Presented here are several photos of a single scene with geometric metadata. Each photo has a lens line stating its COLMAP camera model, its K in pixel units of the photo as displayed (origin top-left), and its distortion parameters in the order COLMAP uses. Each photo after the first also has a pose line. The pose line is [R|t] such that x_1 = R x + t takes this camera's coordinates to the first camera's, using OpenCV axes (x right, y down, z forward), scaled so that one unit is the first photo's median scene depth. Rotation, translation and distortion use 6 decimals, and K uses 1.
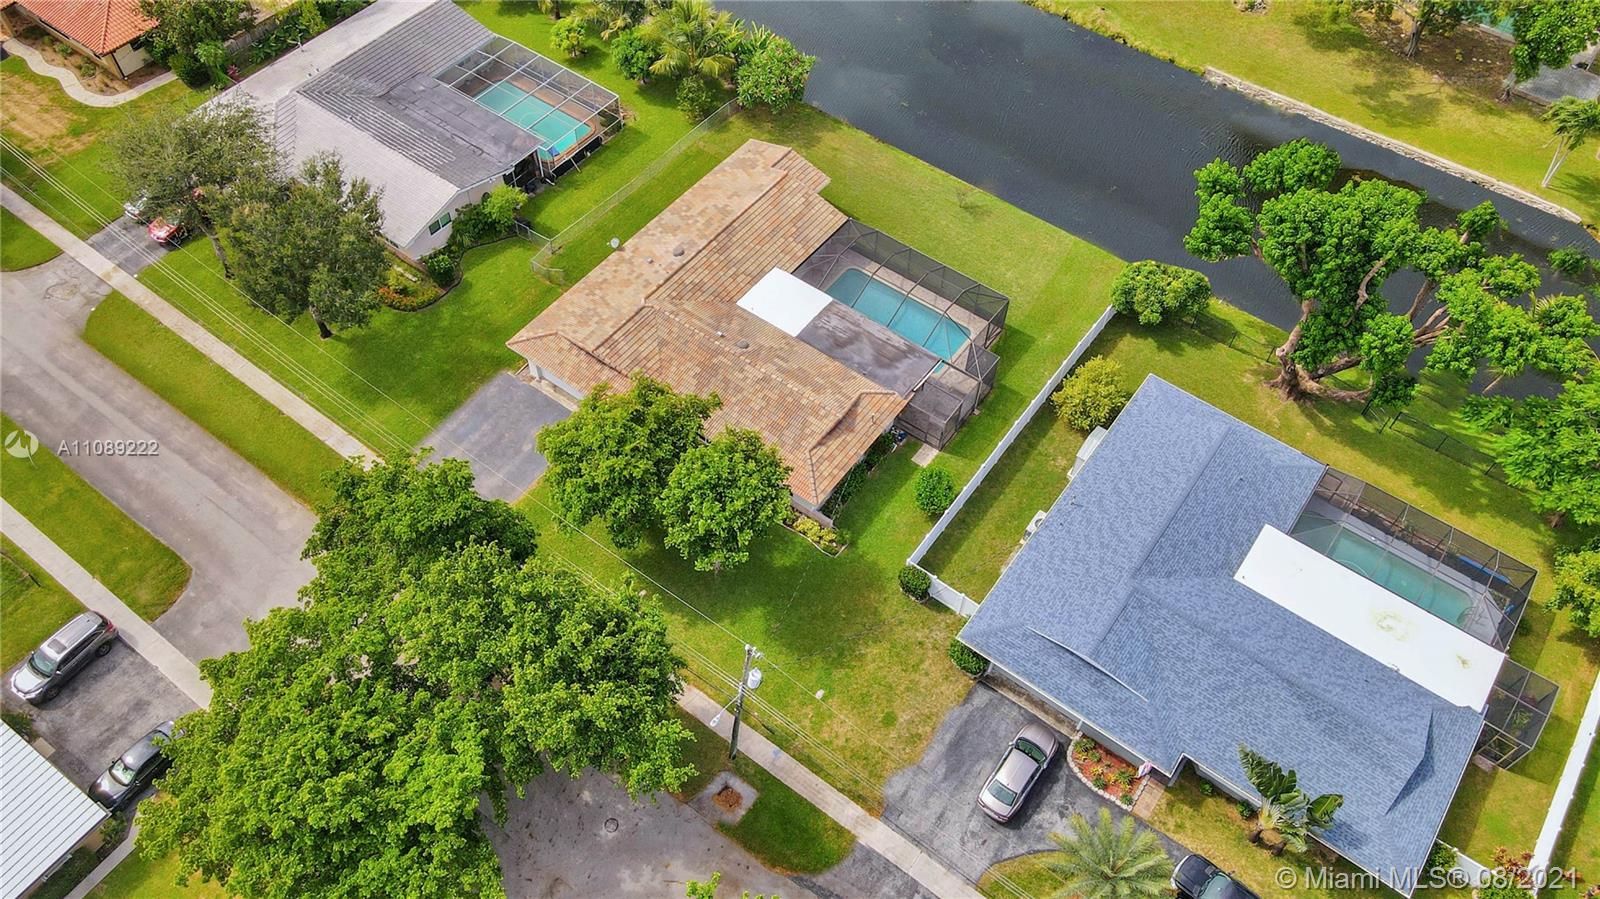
lens RADIAL K [[1152.0, 0, 819.1], [0, 1152.0, 444.0], [0, 0, 1]] dist [0.009343, 0.010242]
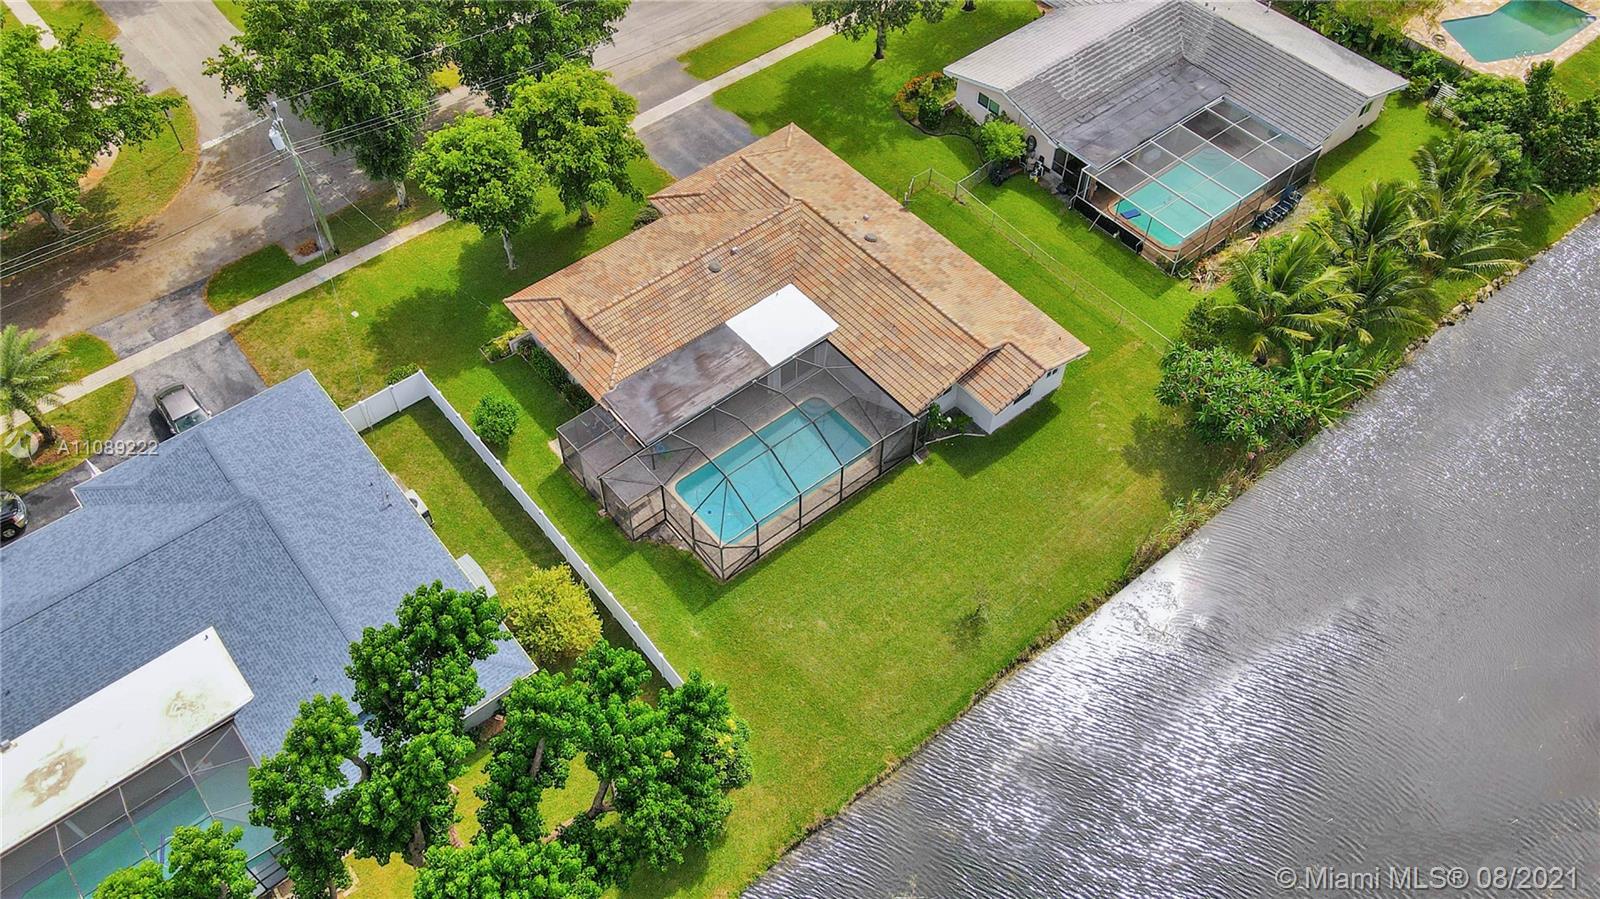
lens RADIAL K [[1215.3, 0, 772.6], [0, 1215.3, 468.1], [0, 0, 1]] dist [0.012667, 0.006686]
pose [[-0.258514, 0.753722, -0.604214, 0.601991], [-0.782579, 0.203293, 0.588424, -0.633676], [0.566340, 0.624960, 0.537293, 0.593436]]
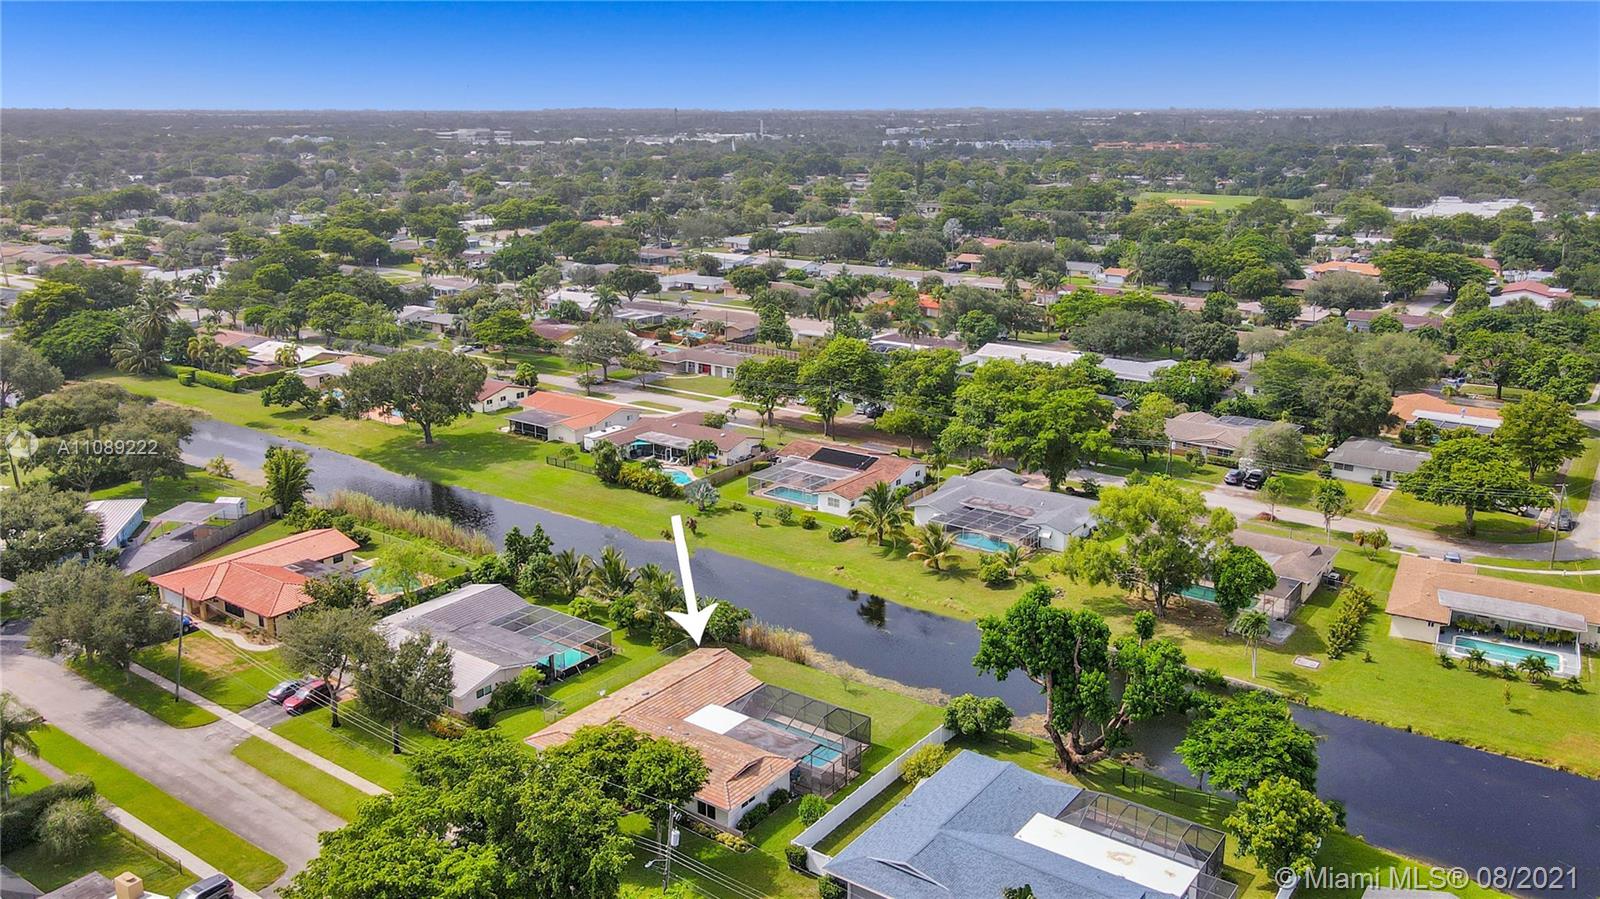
lens RADIAL K [[1218.6, 0, 800.0], [0, 1218.6, 449.5], [0, 0, 1]] dist [0.002293, 0.008796]
pose [[0.999793, -0.020236, -0.002193, 0.089390], [0.014469, 0.782345, -0.622677, 0.588028], [0.014316, 0.622516, 0.782476, -0.433789]]
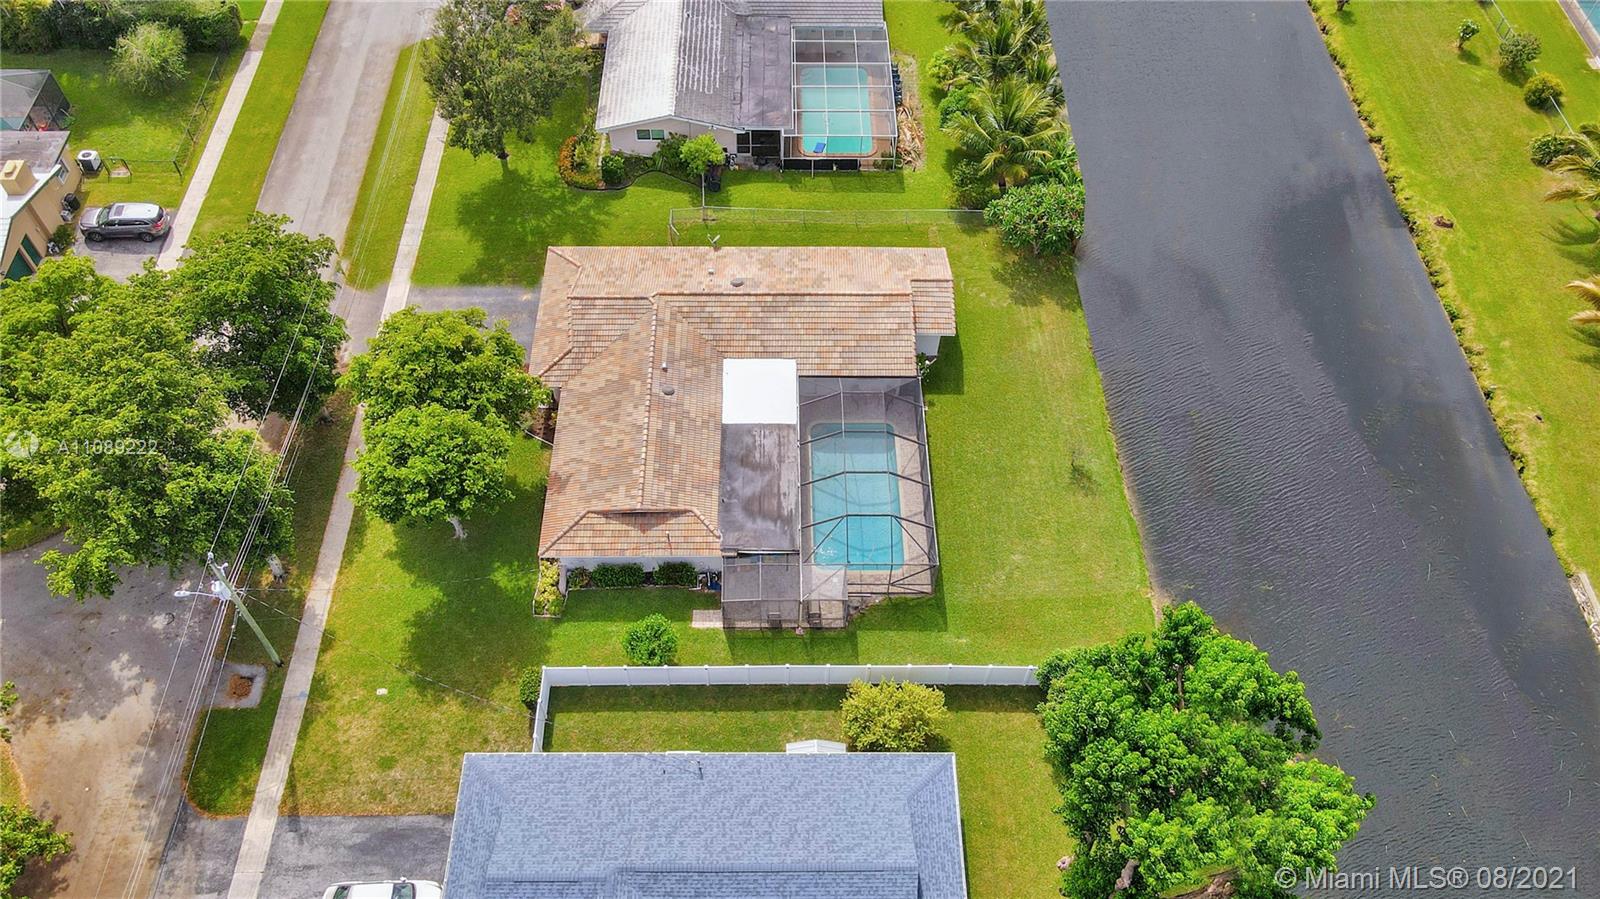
lens RADIAL K [[1218.6, 0, 800.0], [0, 1218.6, 449.5], [0, 0, 1]] dist [0.002293, 0.008796]
pose [[0.598716, 0.635248, -0.487852, 0.483982], [-0.647214, 0.742520, 0.172565, -0.277357], [0.471861, 0.212427, 0.855700, 0.226004]]
